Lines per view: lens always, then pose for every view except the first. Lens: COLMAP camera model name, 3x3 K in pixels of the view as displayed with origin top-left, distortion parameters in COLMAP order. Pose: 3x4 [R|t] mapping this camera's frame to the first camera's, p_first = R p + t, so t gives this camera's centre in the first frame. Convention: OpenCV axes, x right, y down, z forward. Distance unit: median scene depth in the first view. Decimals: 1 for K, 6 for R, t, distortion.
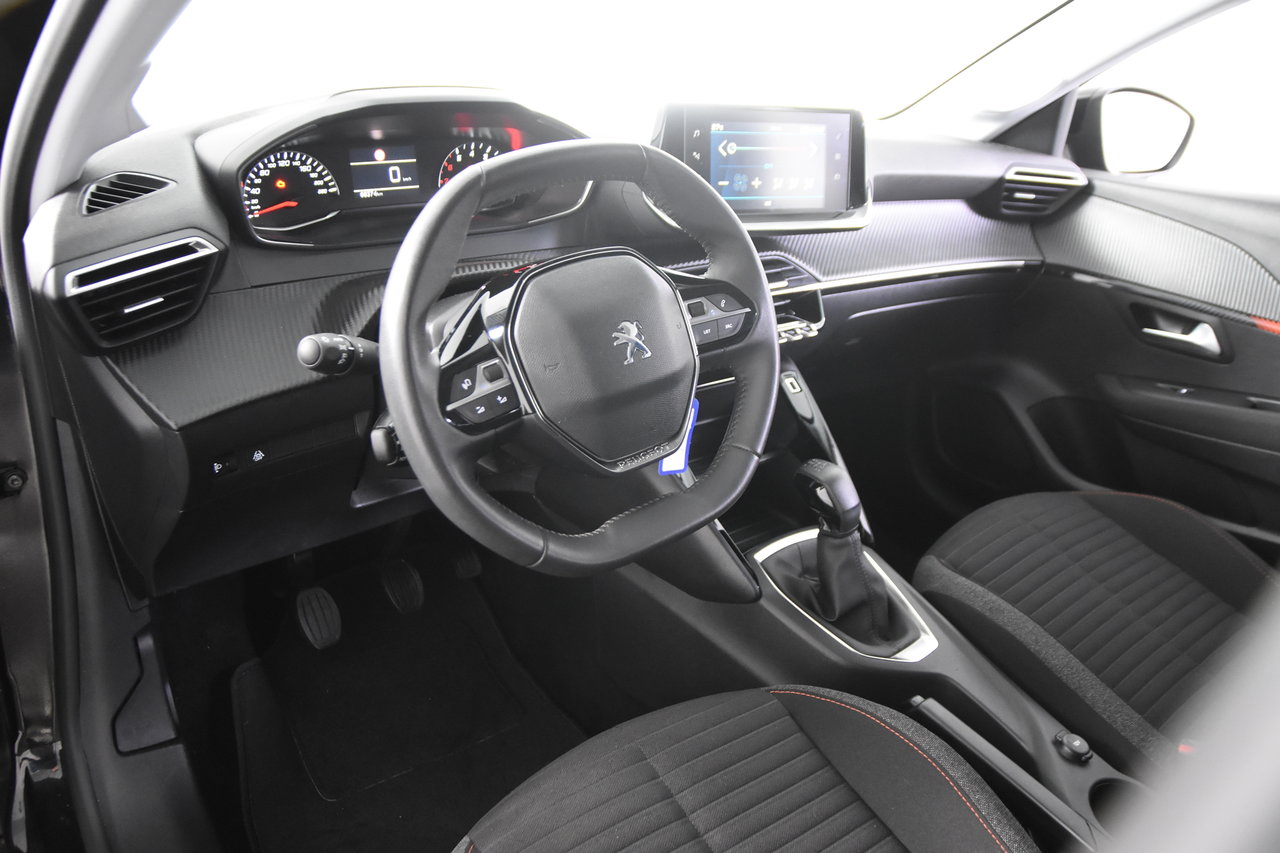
lens RADIAL K [[992.6, 0, 662.9], [0, 992.6, 422.7], [0, 0, 1]] dist [-0.125877, 0.117882]
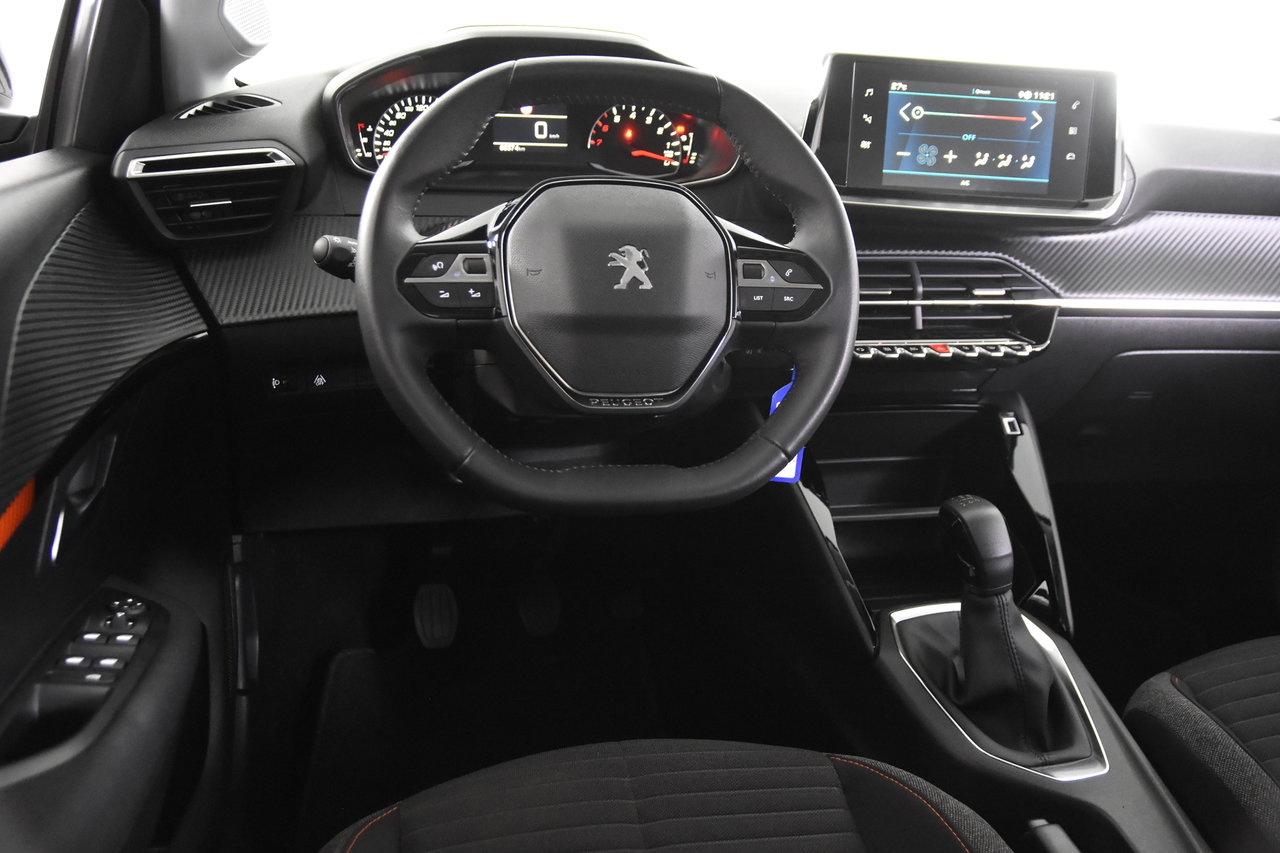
lens RADIAL K [[1219.4, 0, 661.6], [0, 1219.4, 424.5], [0, 0, 1]] dist [-0.079883, 0.136168]
pose [[0.908150, 0.104854, -0.405301, 0.339776], [-0.154251, 0.983822, -0.091107, 0.115525], [0.389191, 0.145256, 0.909632, 0.022350]]
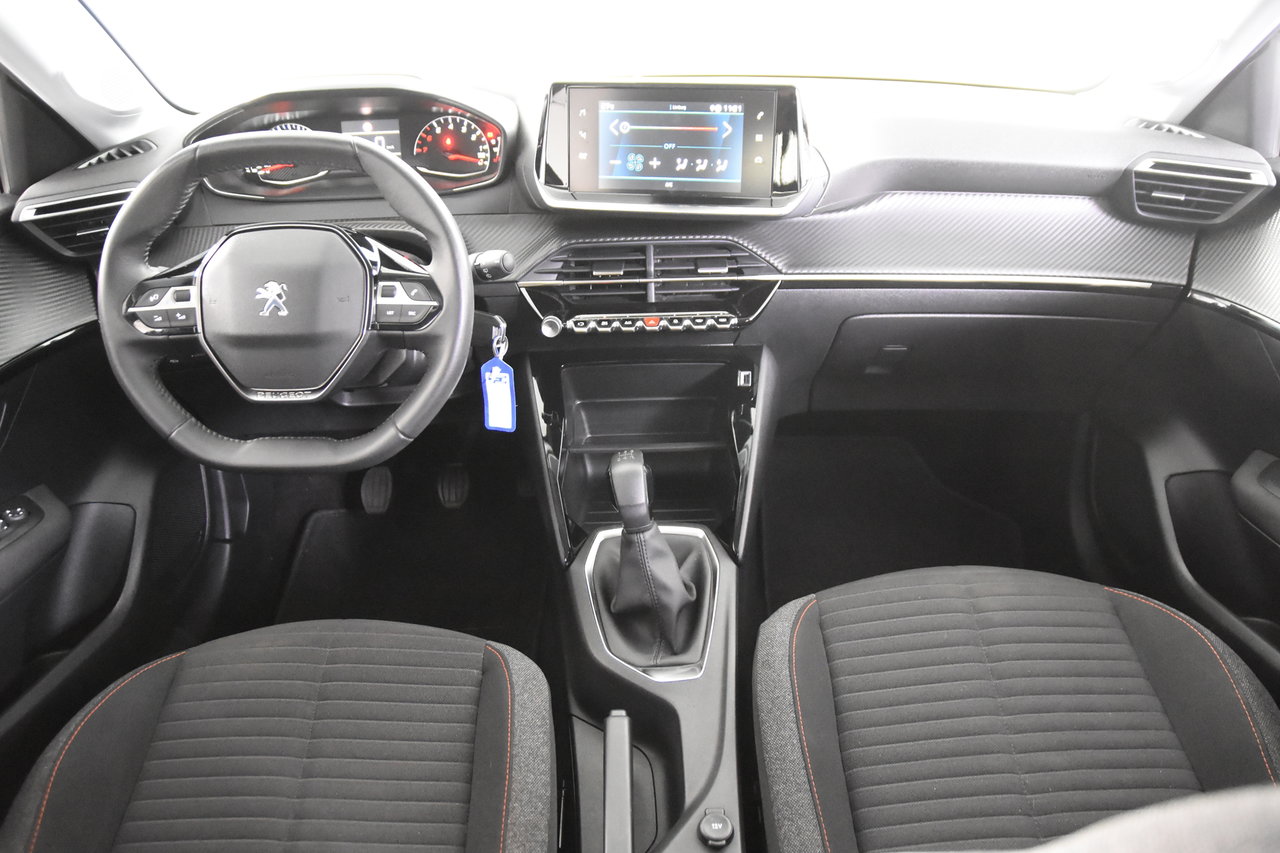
lens RADIAL K [[992.6, 0, 662.9], [0, 992.6, 422.7], [0, 0, 1]] dist [-0.125877, 0.117882]
pose [[0.776300, 0.207846, -0.595112, 0.811707], [-0.176333, 0.977990, 0.111548, -0.111619], [0.605198, 0.018343, 0.795863, 0.251932]]
